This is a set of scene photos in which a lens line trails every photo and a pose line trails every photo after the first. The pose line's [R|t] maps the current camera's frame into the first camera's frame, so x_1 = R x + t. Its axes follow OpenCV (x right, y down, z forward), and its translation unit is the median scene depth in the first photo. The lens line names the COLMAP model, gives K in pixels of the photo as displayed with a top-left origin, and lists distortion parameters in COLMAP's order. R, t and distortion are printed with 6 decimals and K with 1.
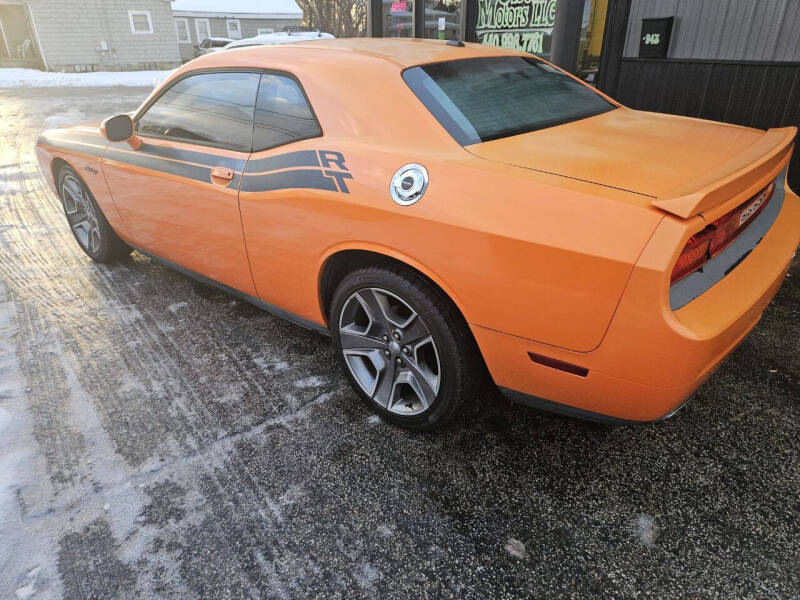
lens RADIAL K [[538.1, 0, 405.7], [0, 538.1, 299.0], [0, 0, 1]] dist [0.071725, -0.062226]
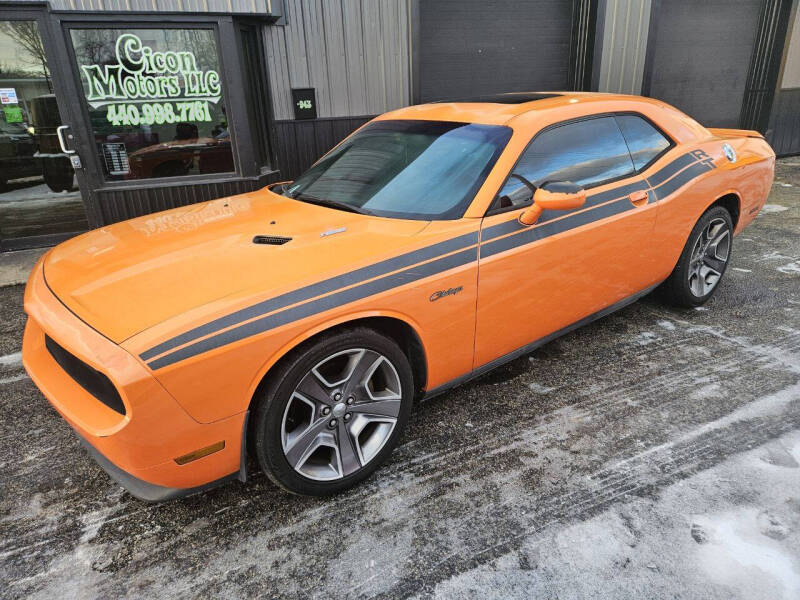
lens RADIAL K [[538.1, 0, 391.7], [0, 538.1, 295.8], [0, 0, 1]] dist [0.071725, -0.062226]
pose [[0.211576, -0.344463, 0.914648, -0.720071], [0.460637, 0.860521, 0.217524, -0.245098], [-0.862003, 0.375298, 0.340739, 0.506088]]
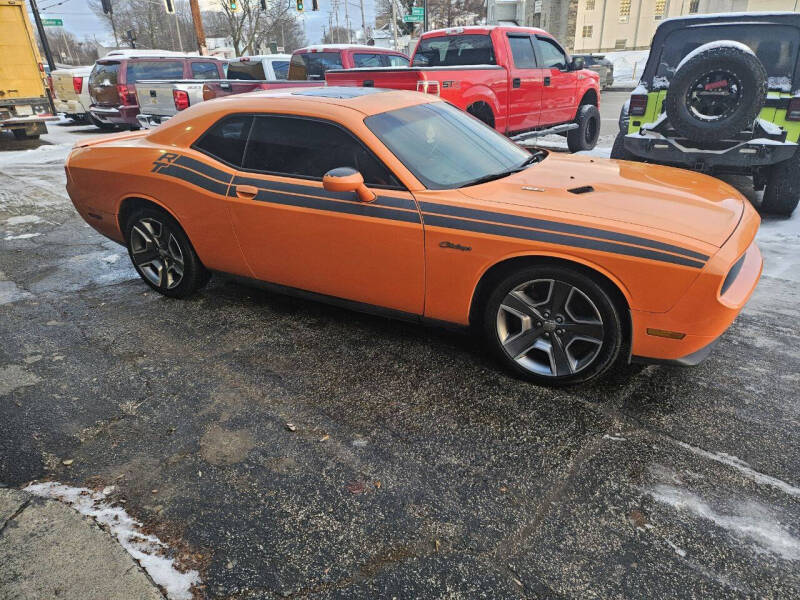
lens RADIAL K [[538.1, 0, 416.6], [0, 538.1, 288.5], [0, 0, 1]] dist [0.071725, -0.062226]
pose [[-0.971791, 0.124504, -0.200301, 0.011547], [-0.067236, 0.667797, 0.741300, -0.599365], [0.226055, 0.733857, -0.640588, 1.177636]]
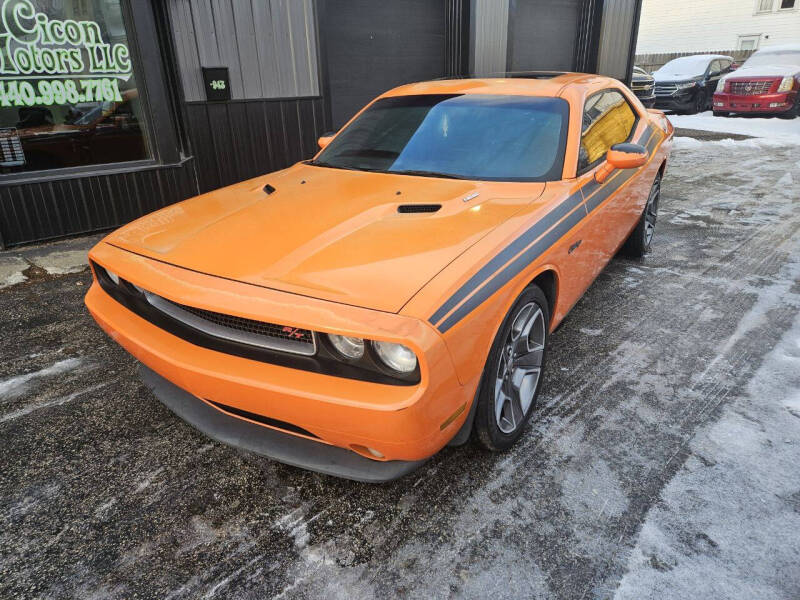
lens RADIAL K [[538.1, 0, 393.7], [0, 538.1, 286.6], [0, 0, 1]] dist [0.071725, -0.062226]
pose [[-0.134076, -0.348085, 0.927826, -0.745739], [0.454446, 0.810427, 0.369711, -0.343712], [-0.880626, 0.471216, 0.049527, 0.728330]]
